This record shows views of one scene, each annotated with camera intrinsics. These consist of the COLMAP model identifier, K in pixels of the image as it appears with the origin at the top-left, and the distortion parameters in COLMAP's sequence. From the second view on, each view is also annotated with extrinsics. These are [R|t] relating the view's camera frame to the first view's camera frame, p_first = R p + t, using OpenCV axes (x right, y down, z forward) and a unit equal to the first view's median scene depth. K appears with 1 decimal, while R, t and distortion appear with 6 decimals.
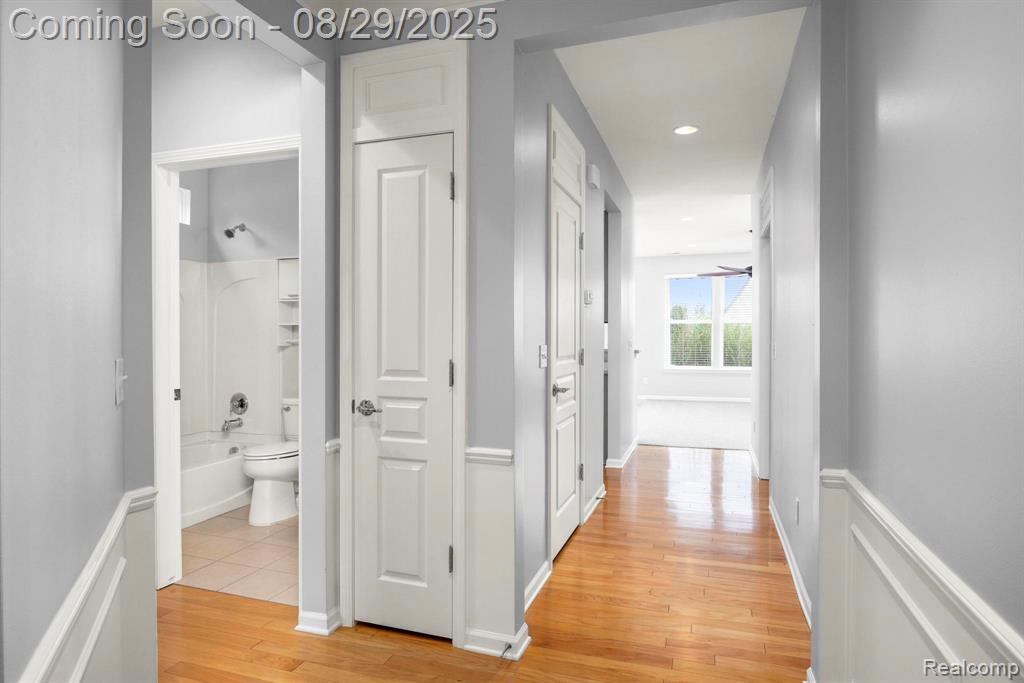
lens RADIAL K [[604.9, 0, 508.6], [0, 604.9, 337.8], [0, 0, 1]] dist [-0.010679, -0.000600]
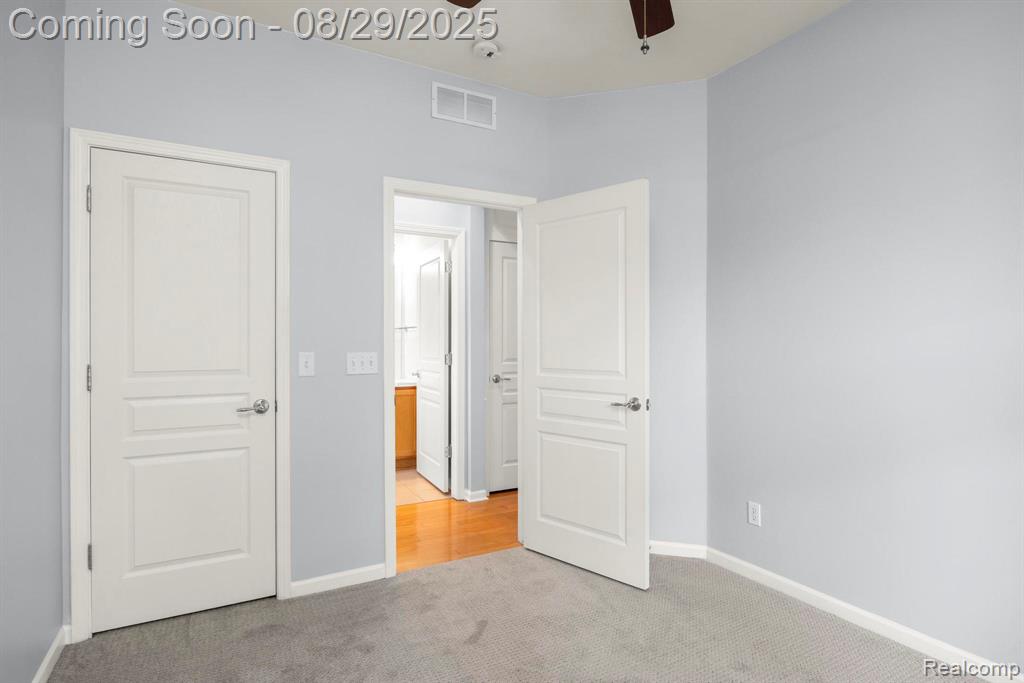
lens RADIAL K [[535.6, 0, 515.7], [0, 535.6, 342.0], [0, 0, 1]] dist [0.016602, -0.001286]
pose [[0.692285, 0.001837, 0.721622, -1.431801], [0.000857, 0.999994, -0.003368, 0.004423], [-0.721624, 0.002950, 0.692279, -0.229216]]
